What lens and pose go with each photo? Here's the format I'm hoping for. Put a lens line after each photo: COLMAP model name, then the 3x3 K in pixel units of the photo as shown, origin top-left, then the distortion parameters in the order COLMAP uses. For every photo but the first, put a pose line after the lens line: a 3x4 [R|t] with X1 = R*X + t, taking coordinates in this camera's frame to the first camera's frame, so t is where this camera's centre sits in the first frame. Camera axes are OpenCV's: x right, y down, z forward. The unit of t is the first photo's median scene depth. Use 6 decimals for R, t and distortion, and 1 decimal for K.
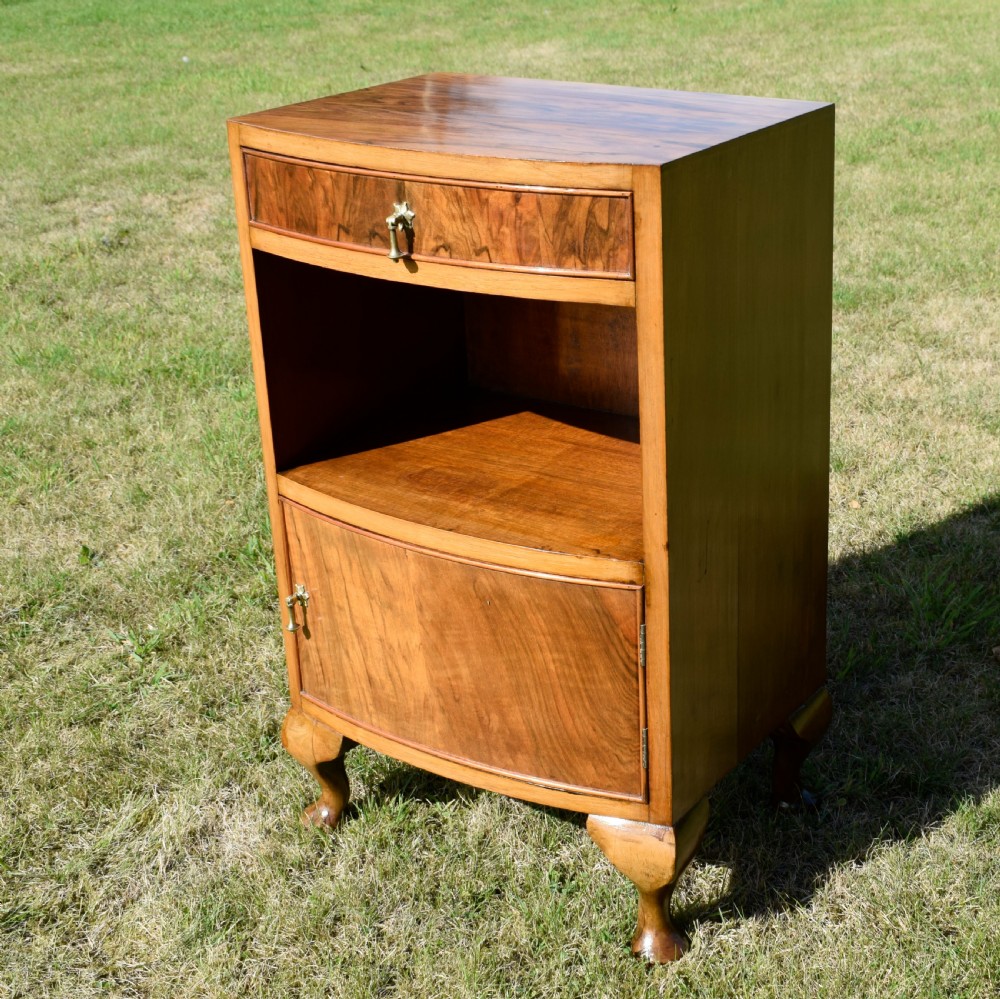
lens RADIAL K [[1695.9, 0, 660.1], [0, 1695.9, 498.6], [0, 0, 1]] dist [-0.030773, -0.021277]
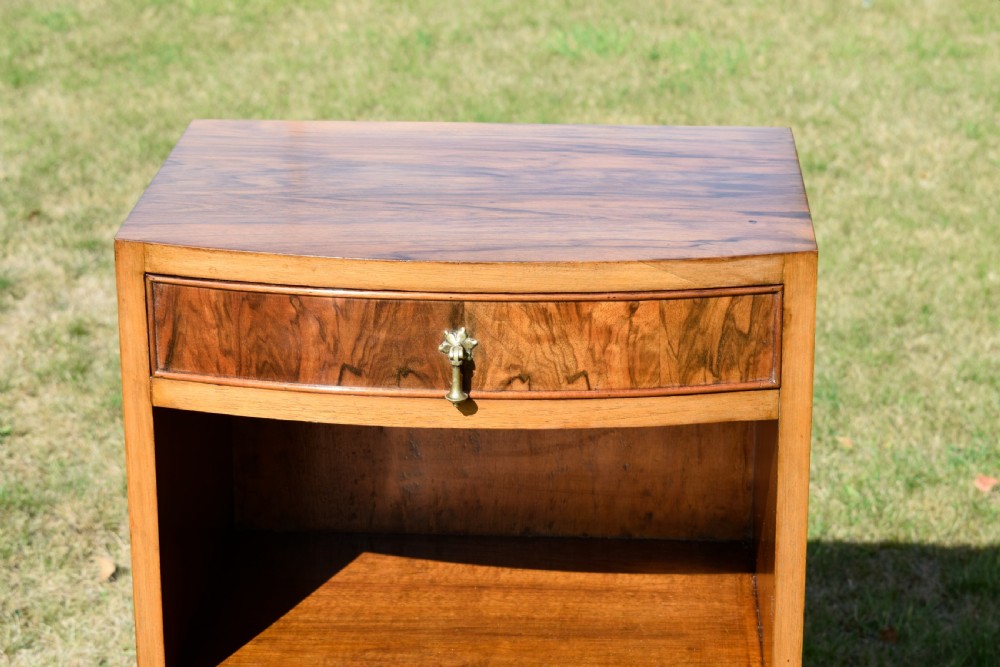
lens RADIAL K [[2552.0, 0, 500.0], [0, 2552.0, 333.5], [0, 0, 1]] dist [-0.055863, -0.156549]
pose [[0.882338, -0.140777, 0.449067, -0.654652], [0.167734, 0.985617, -0.020588, -0.144165], [-0.439710, 0.093490, 0.893261, -0.052037]]
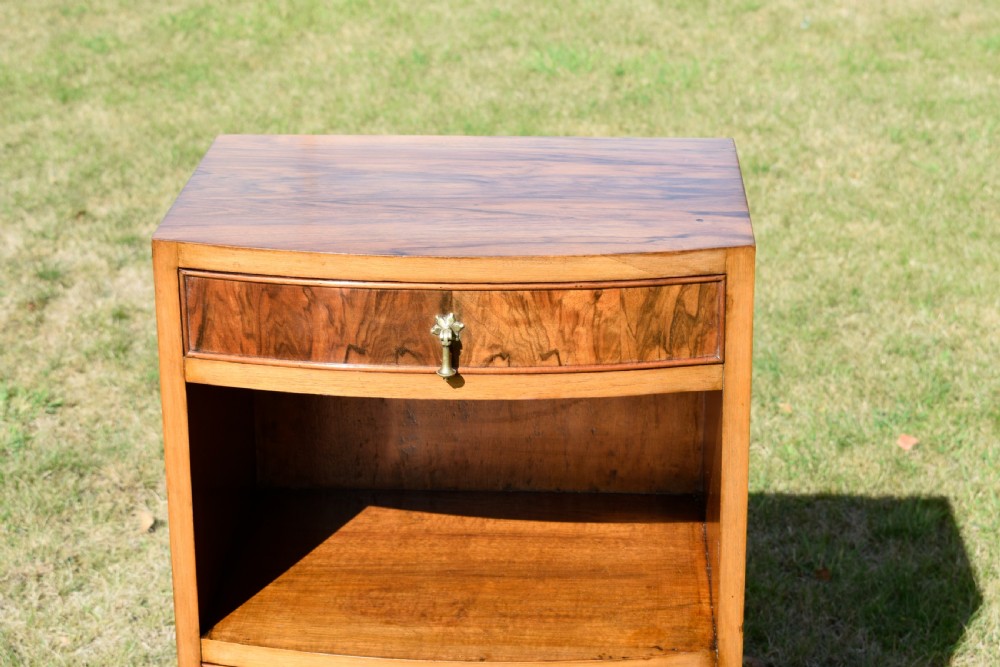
lens RADIAL K [[2235.3, 0, 500.0], [0, 2235.3, 333.5], [0, 0, 1]] dist [-0.066957, 0.027910]
pose [[0.879091, -0.150491, 0.452274, -0.662997], [0.174060, 0.984677, -0.010679, -0.145693], [-0.443737, 0.088110, 0.891815, -0.075541]]
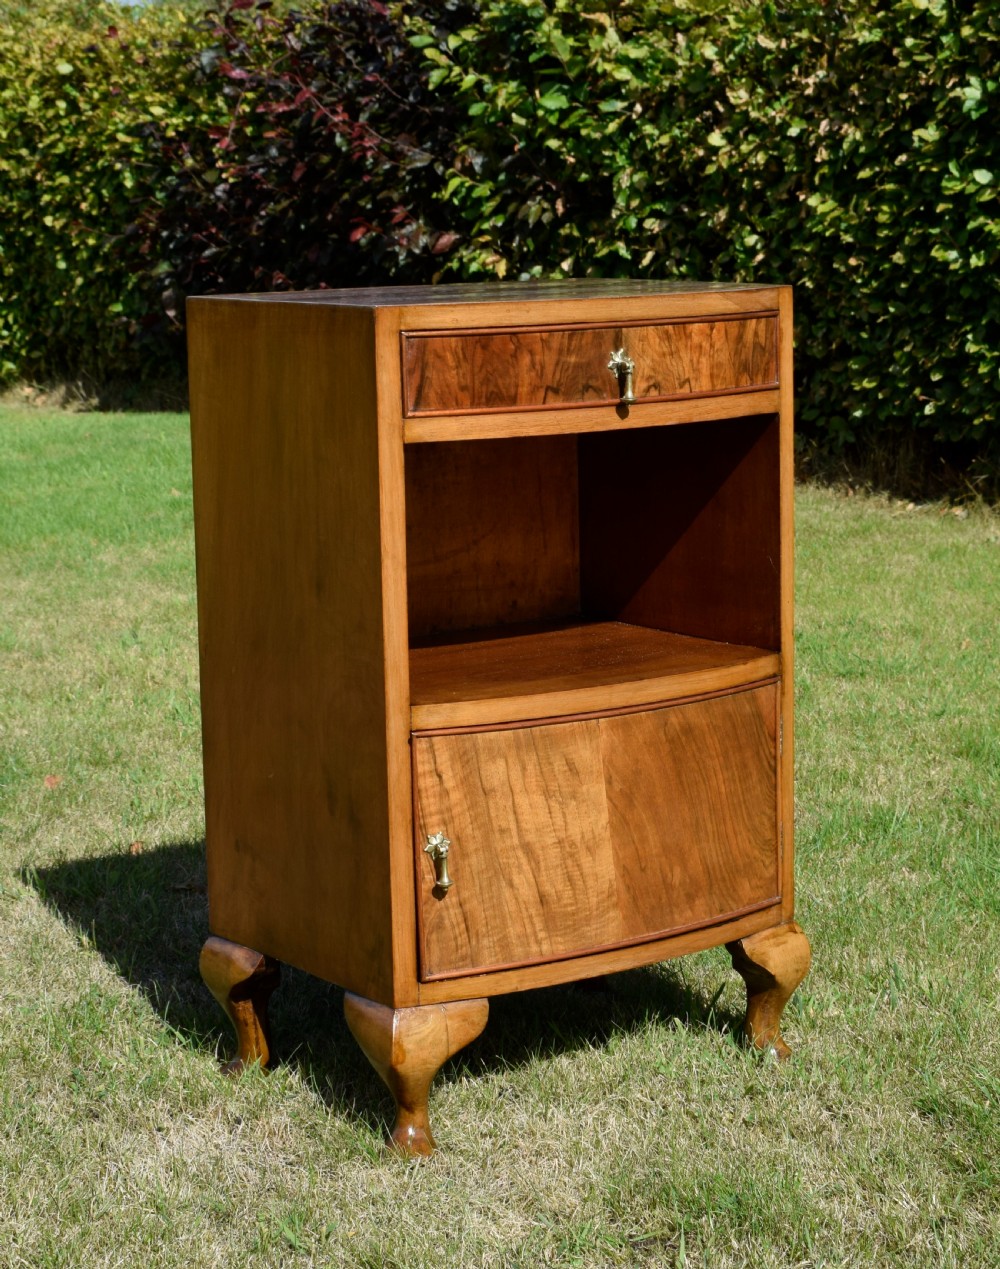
lens RADIAL K [[2848.1, 0, 472.2], [0, 2848.1, 637.8], [0, 0, 1]] dist [-0.033566, 0.171433]
pose [[0.396289, -0.140367, 0.907333, -1.784944], [0.363295, 0.931561, -0.014558, -0.017090], [-0.843192, 0.335398, 0.420162, 0.396236]]
